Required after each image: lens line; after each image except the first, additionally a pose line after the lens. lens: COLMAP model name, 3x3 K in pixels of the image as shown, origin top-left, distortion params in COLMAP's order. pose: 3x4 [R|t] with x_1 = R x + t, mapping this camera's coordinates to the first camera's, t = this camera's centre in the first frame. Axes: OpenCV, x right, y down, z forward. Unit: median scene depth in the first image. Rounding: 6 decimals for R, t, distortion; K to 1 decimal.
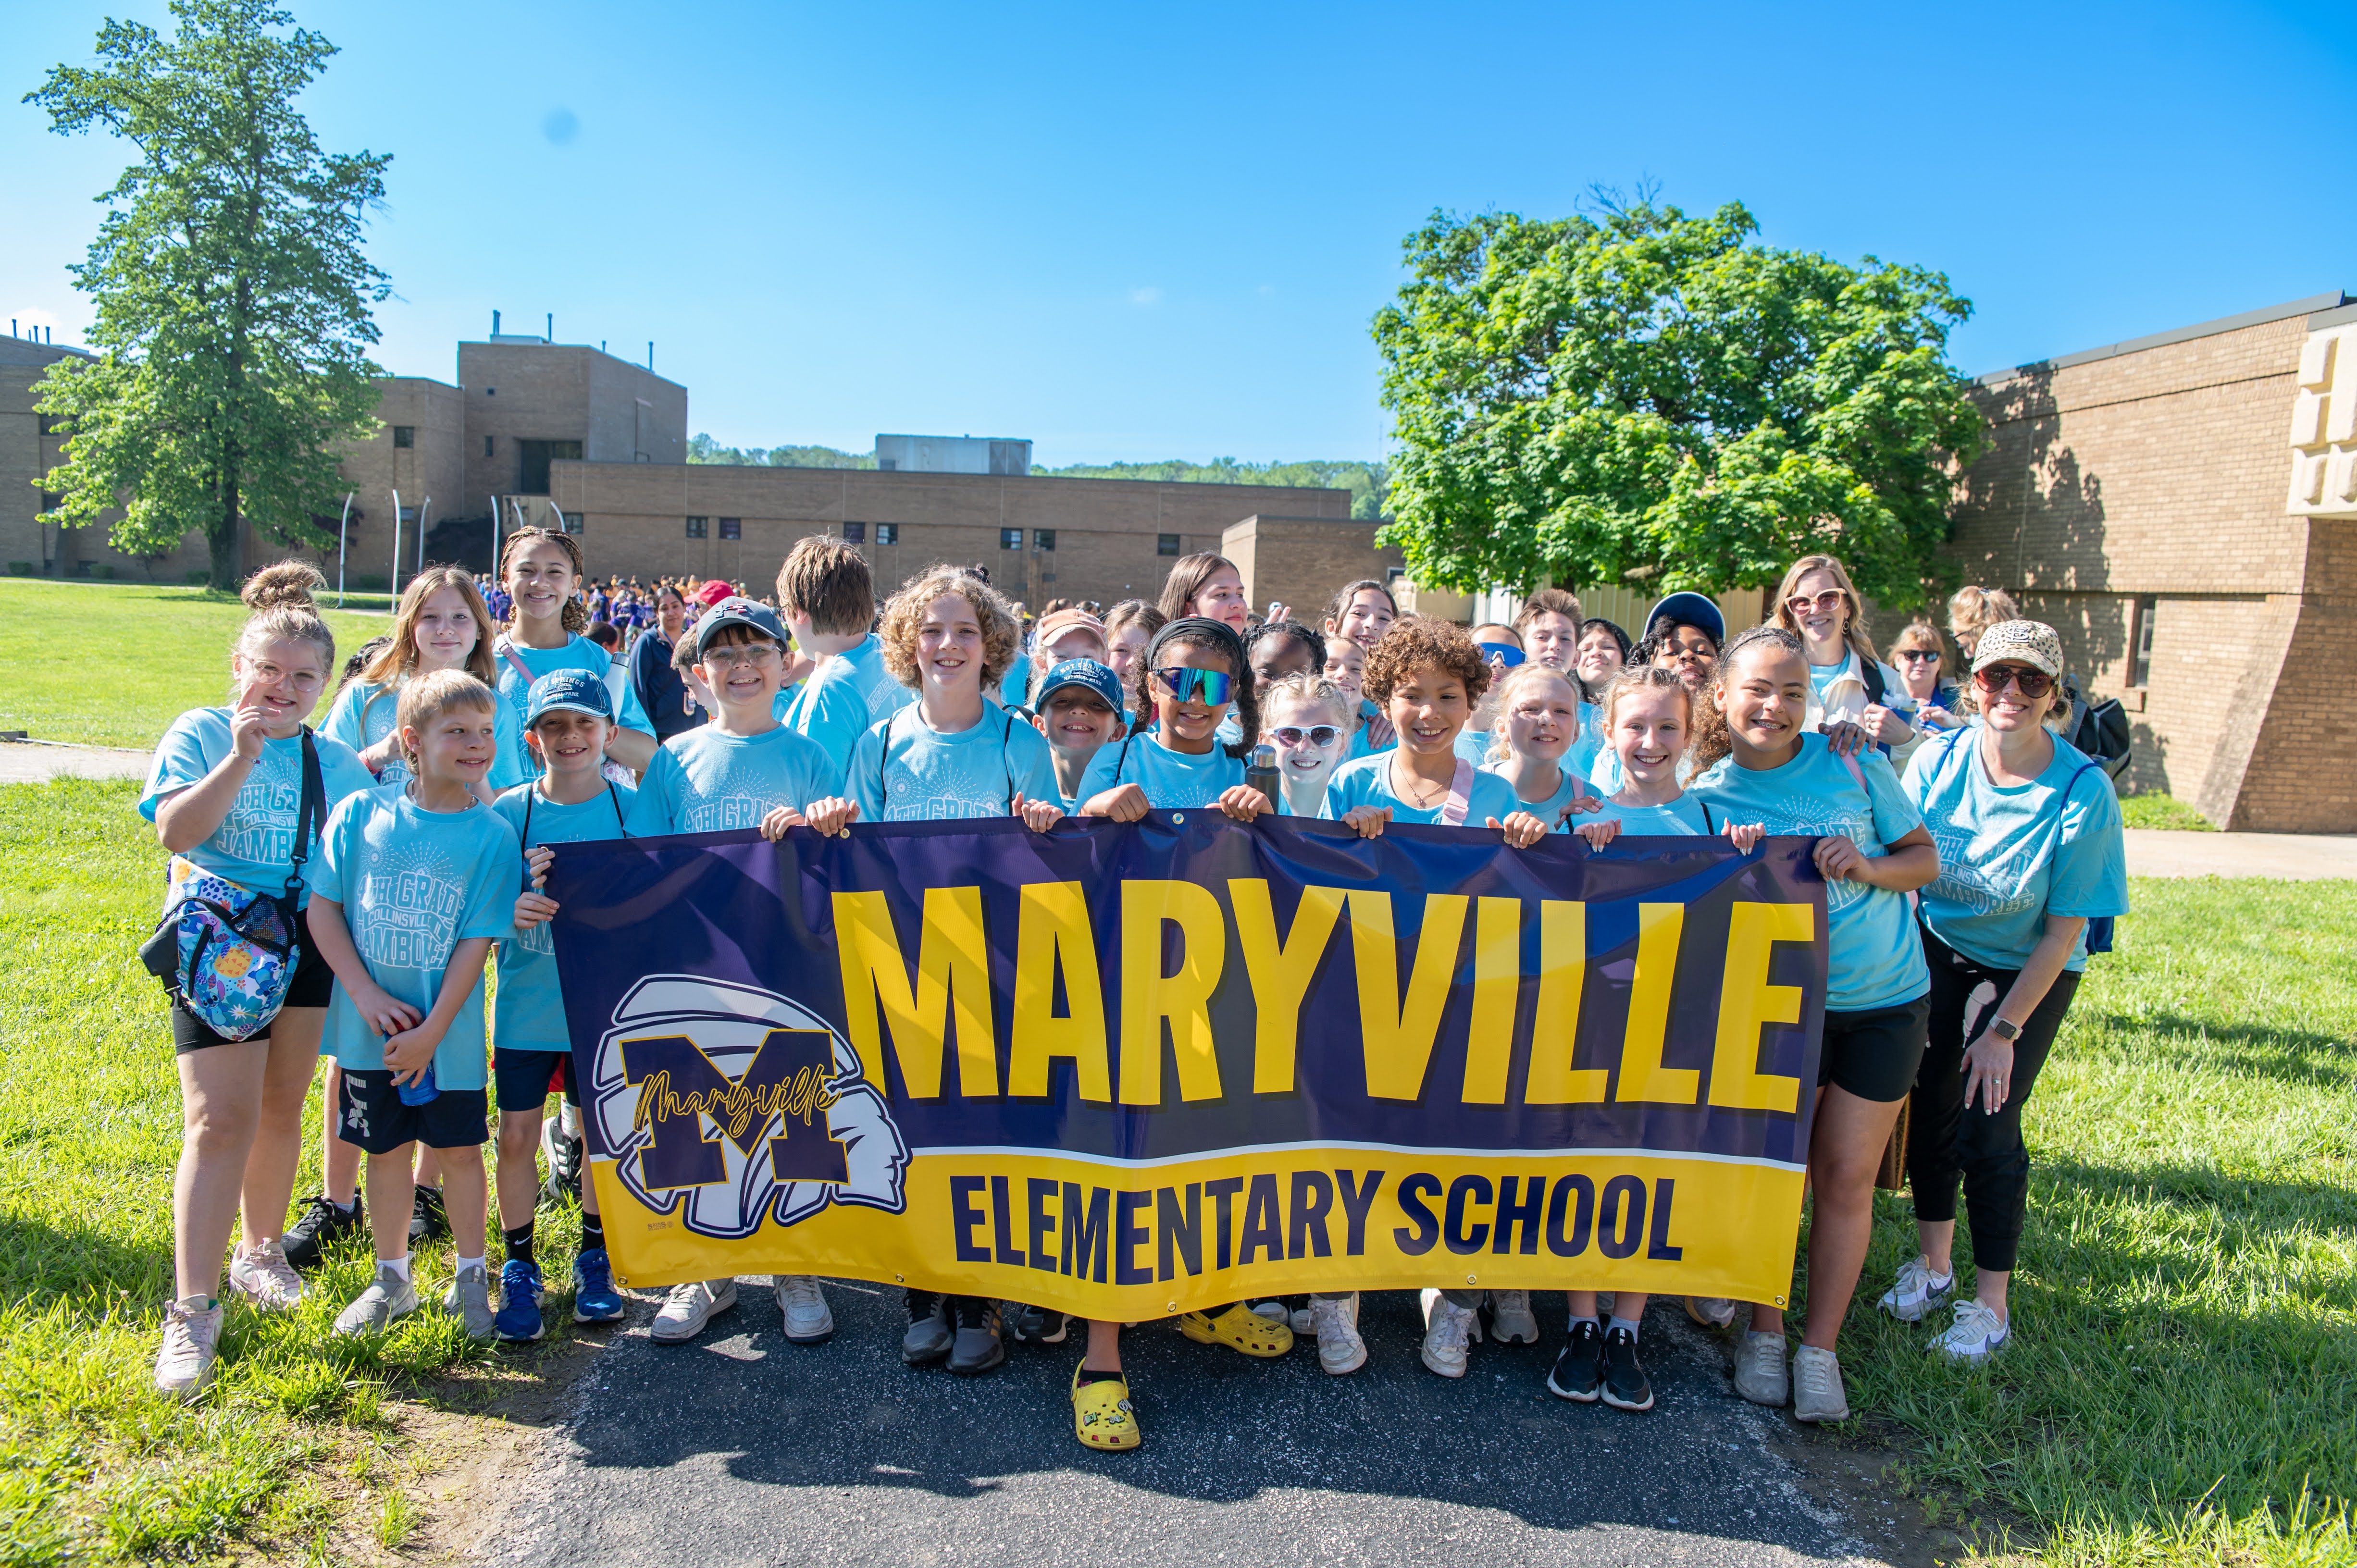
lens RADIAL K [[1811.7, 0, 1178.5], [0, 1811.7, 784.0], [0, 0, 1]] dist [-0.109826, 0.097658]
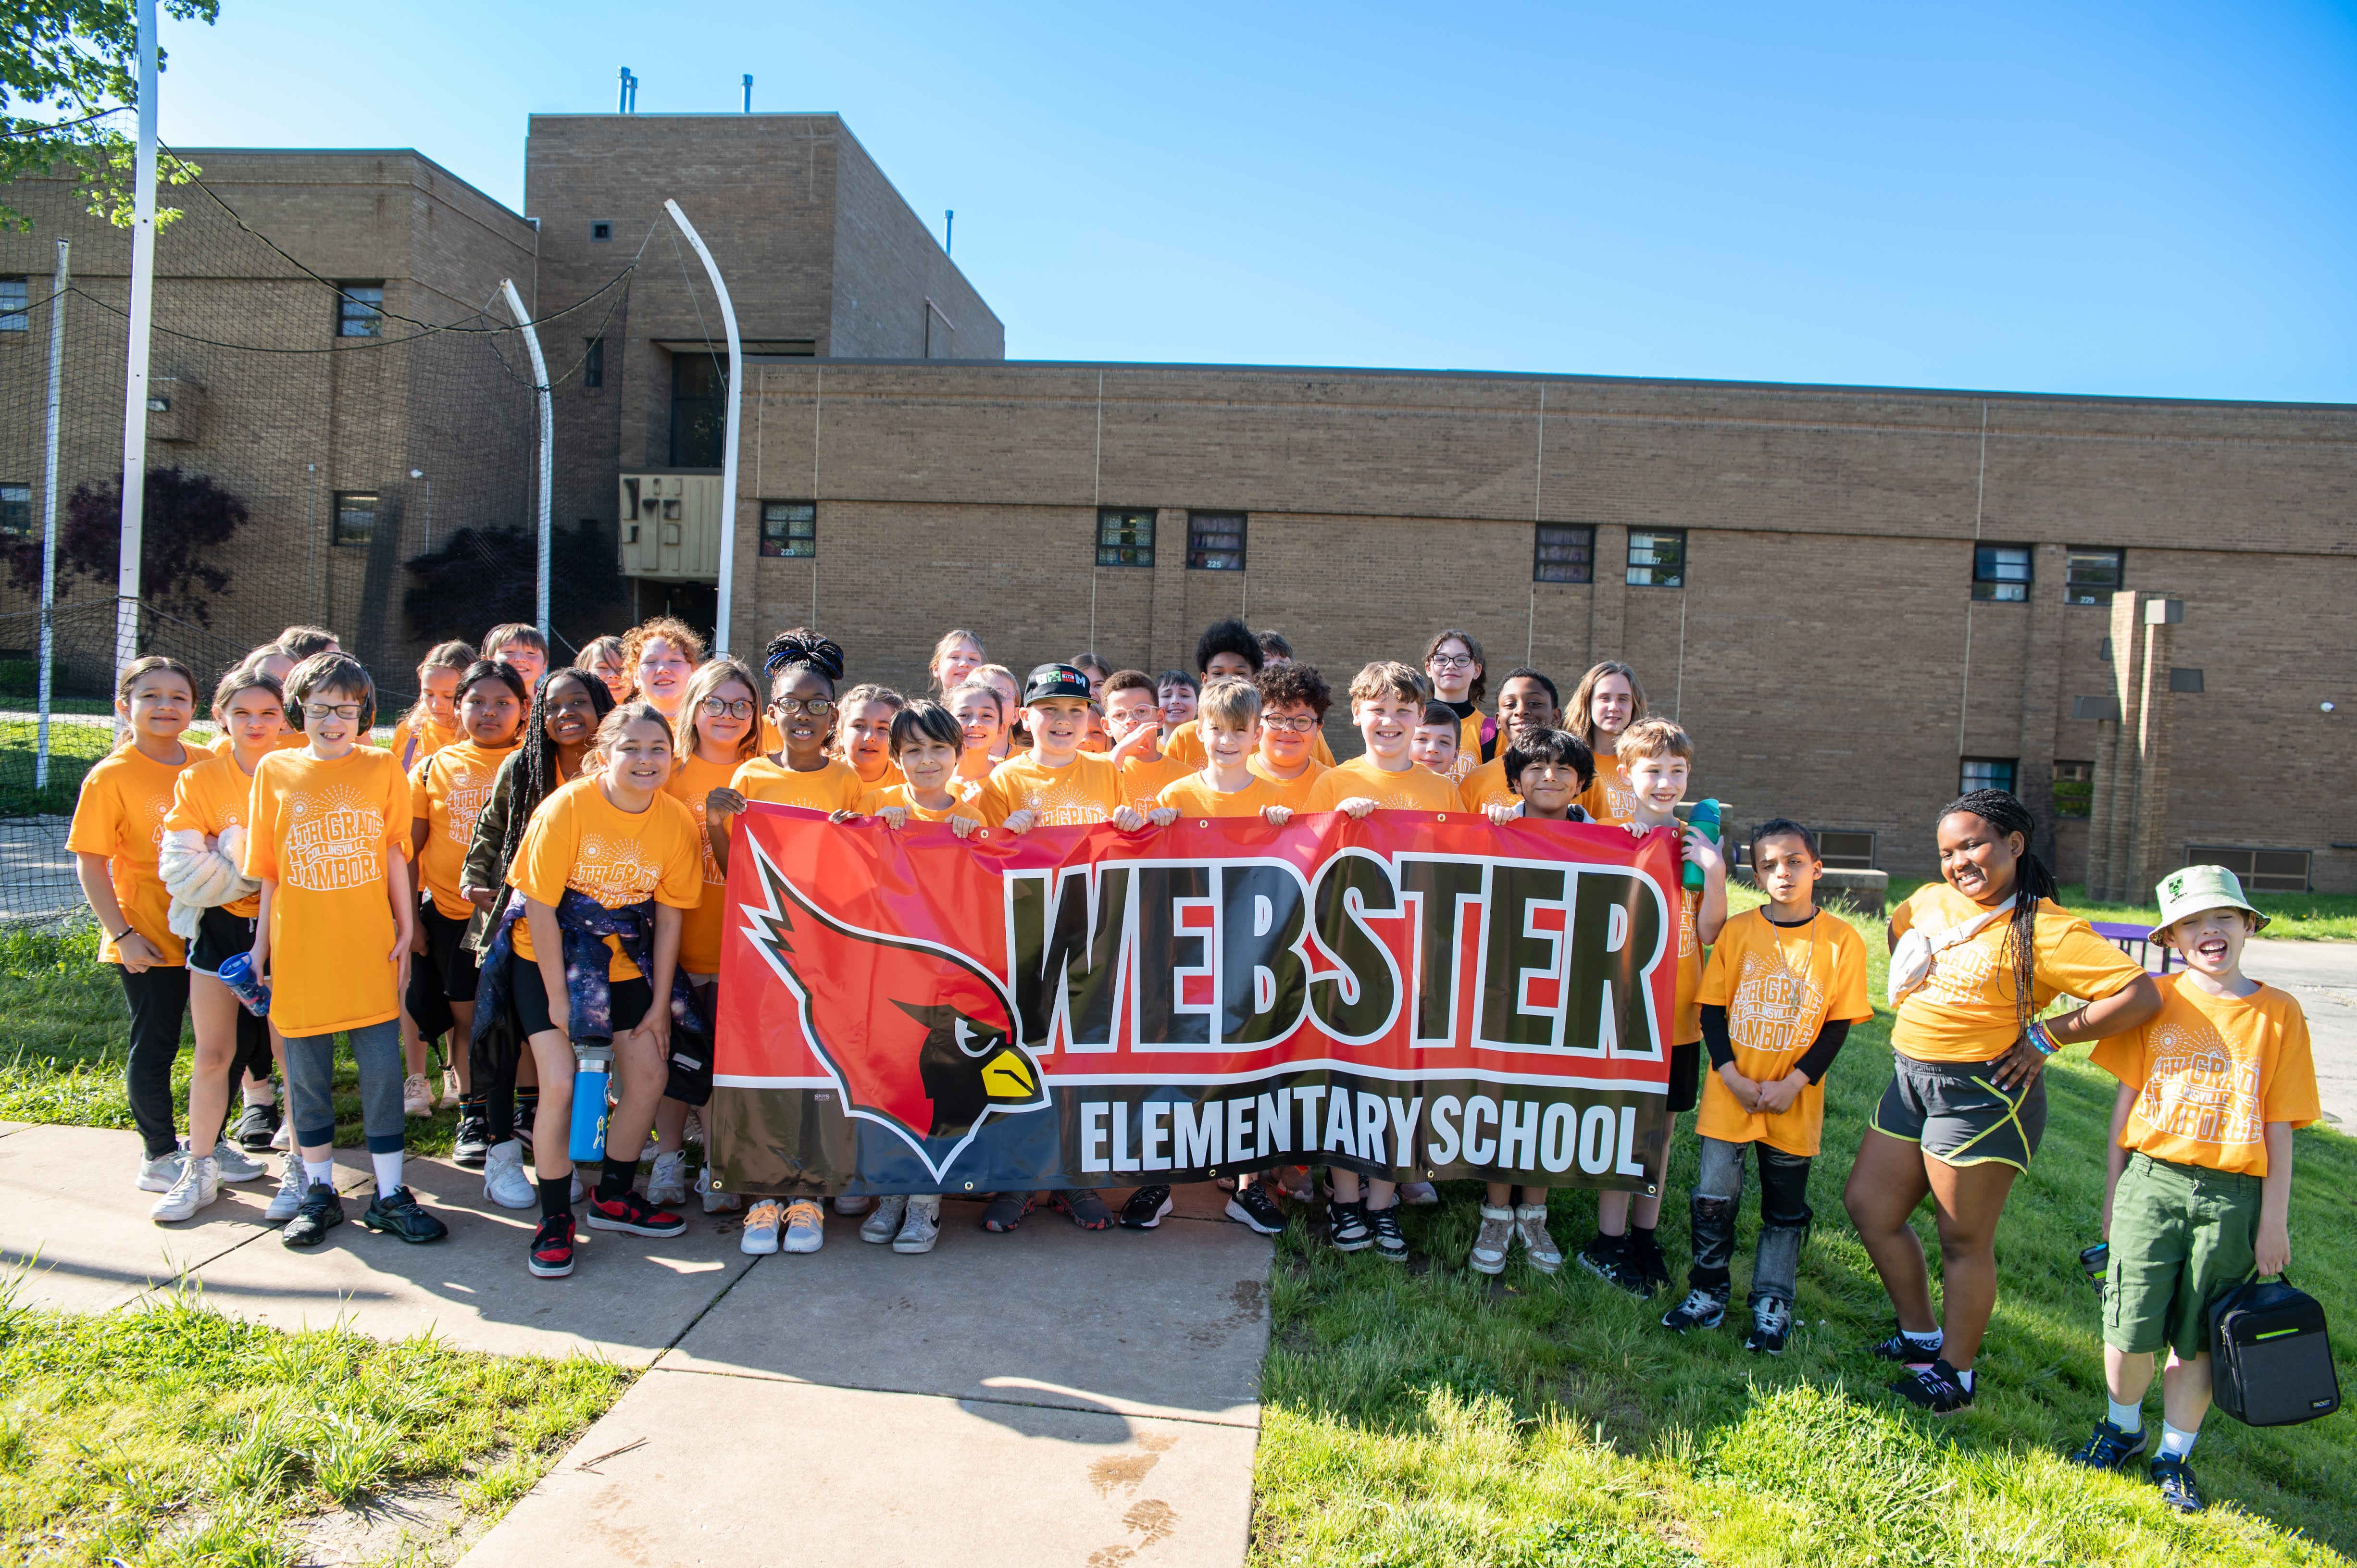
lens RADIAL K [[1630.6, 0, 1178.5], [0, 1630.6, 784.0], [0, 0, 1]] dist [-0.110480, 0.083139]
pose [[0.995492, 0.003342, -0.094782, -0.280734], [-0.008625, 0.998428, -0.055380, -0.093488], [0.094448, 0.055948, 0.993956, 0.840515]]
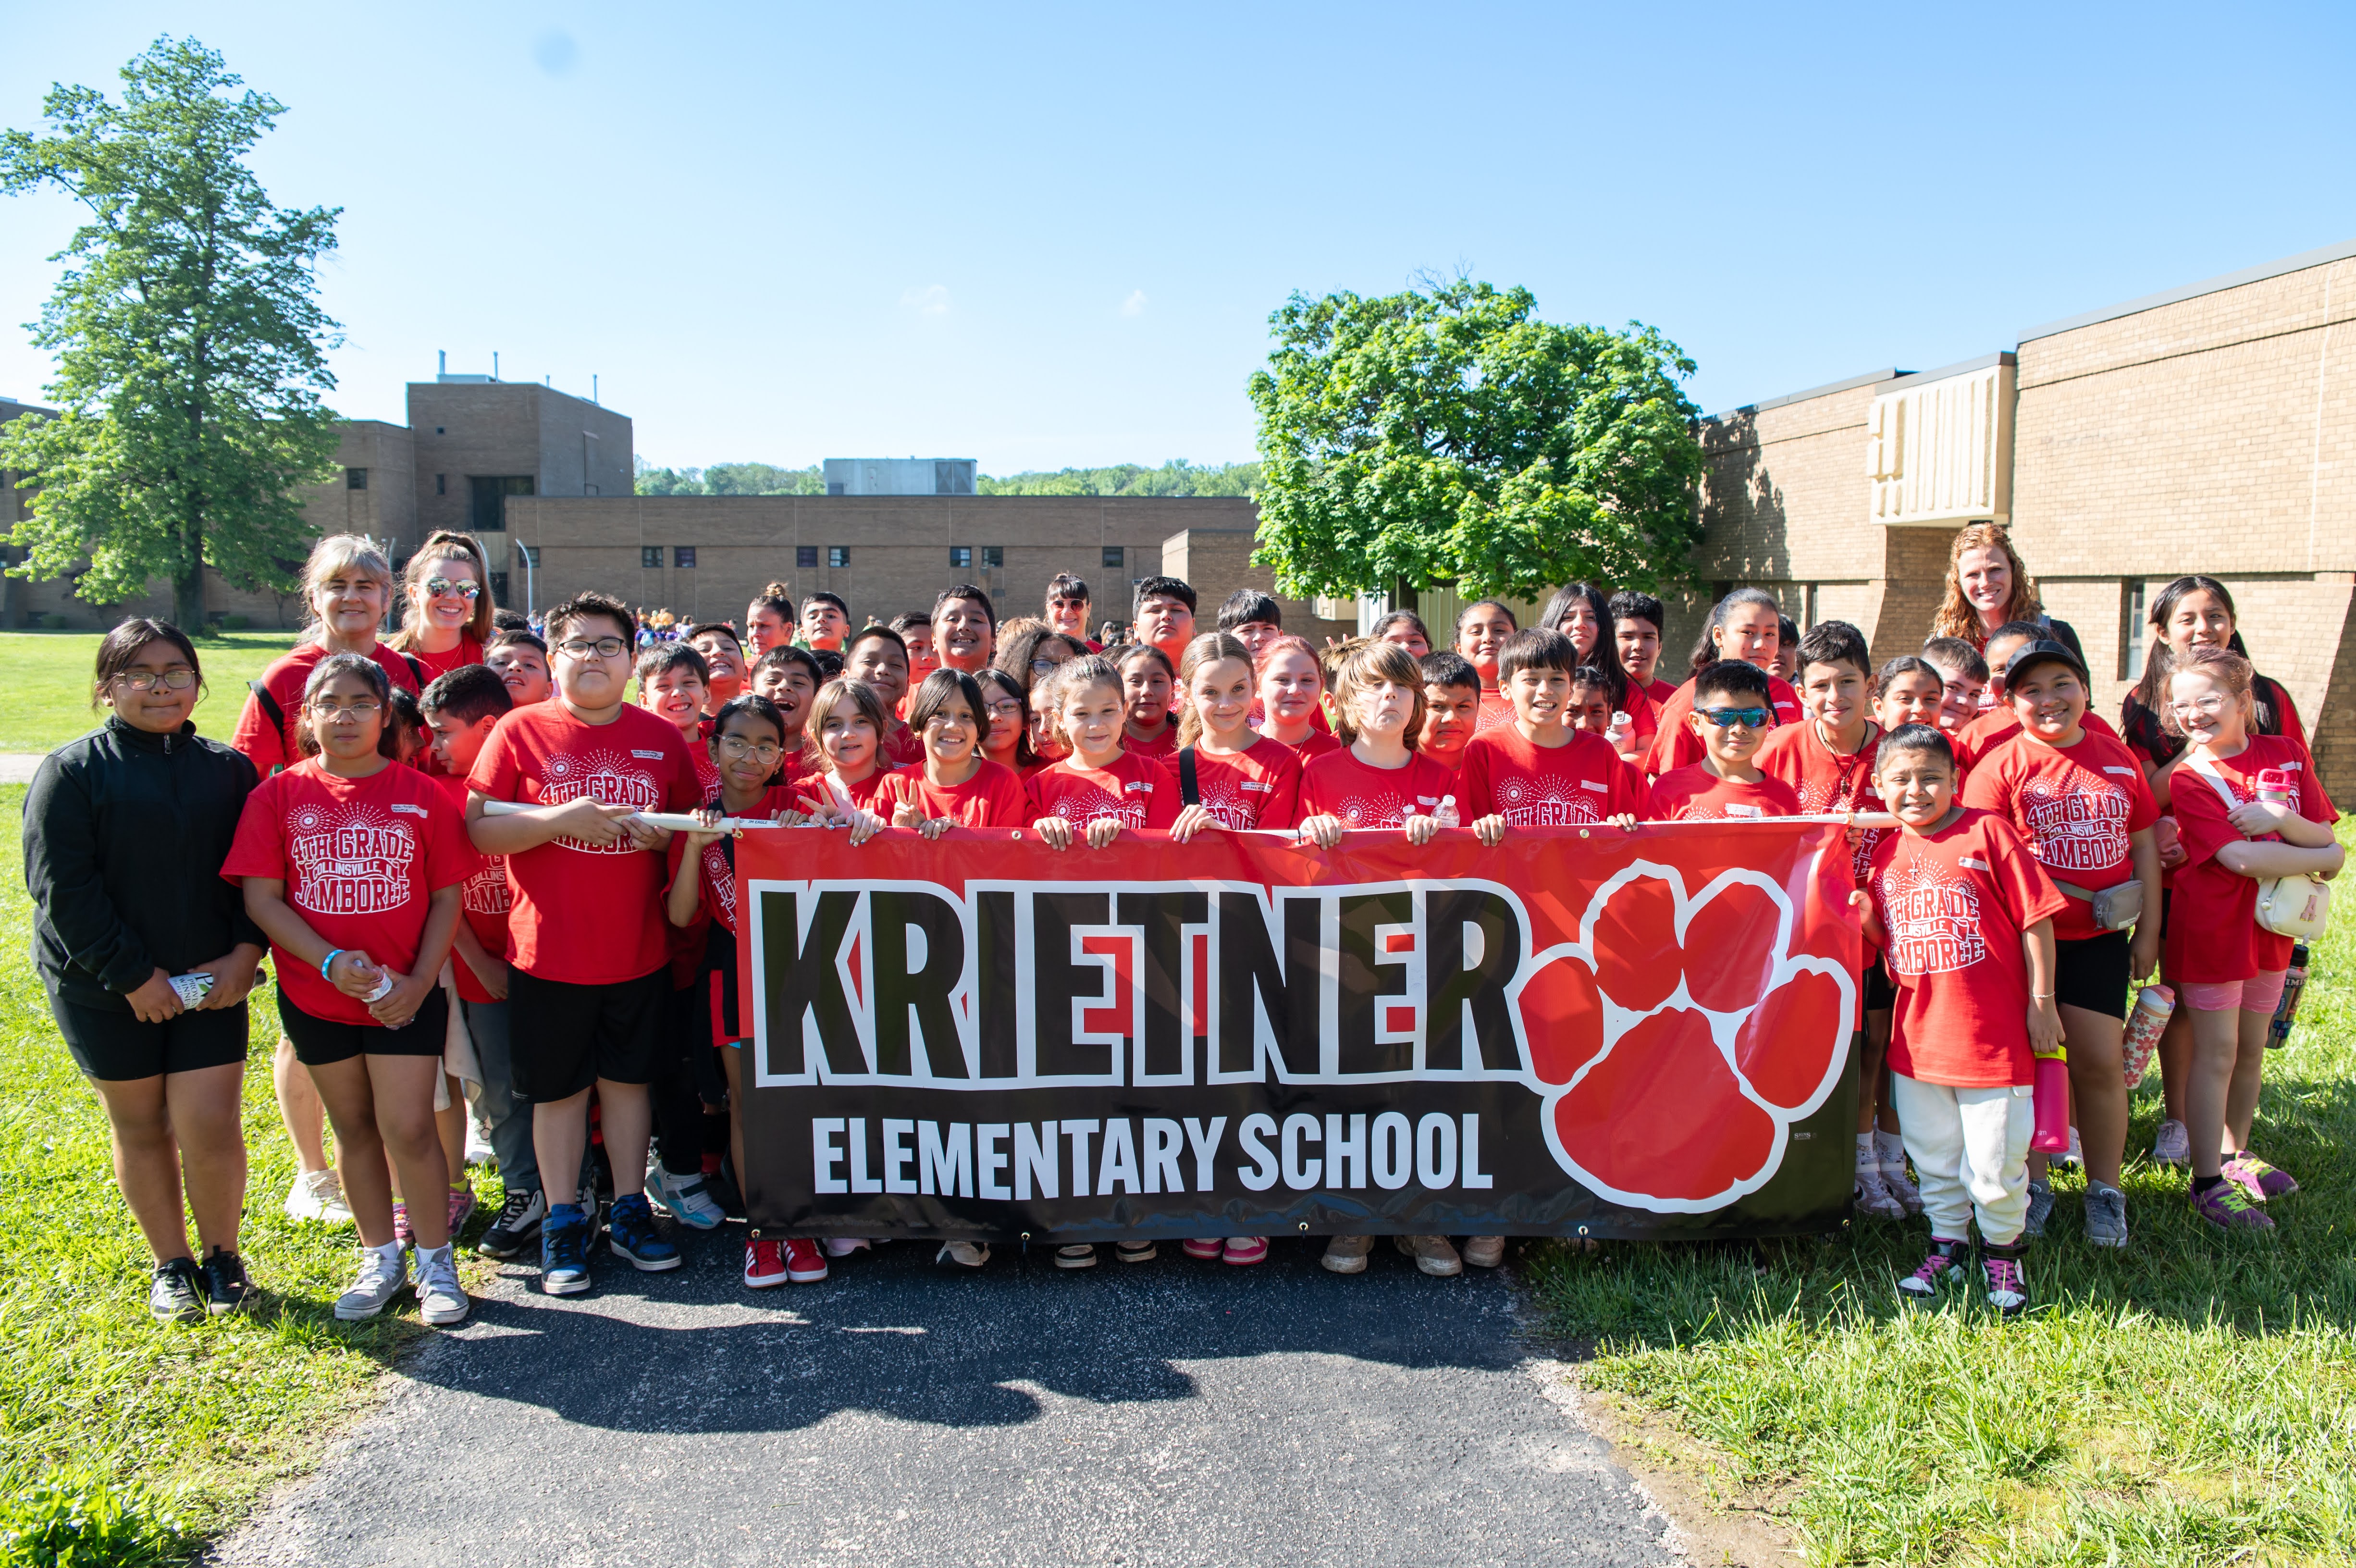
lens RADIAL K [[1906.7, 0, 1271.6], [0, 1906.7, 777.4], [0, 0, 1]] dist [-0.114502, 0.103560]
pose [[0.996921, -0.043355, 0.065338, 0.010947], [0.044067, 0.998984, -0.009490, 0.010773], [-0.064860, 0.012340, 0.997818, -0.118588]]
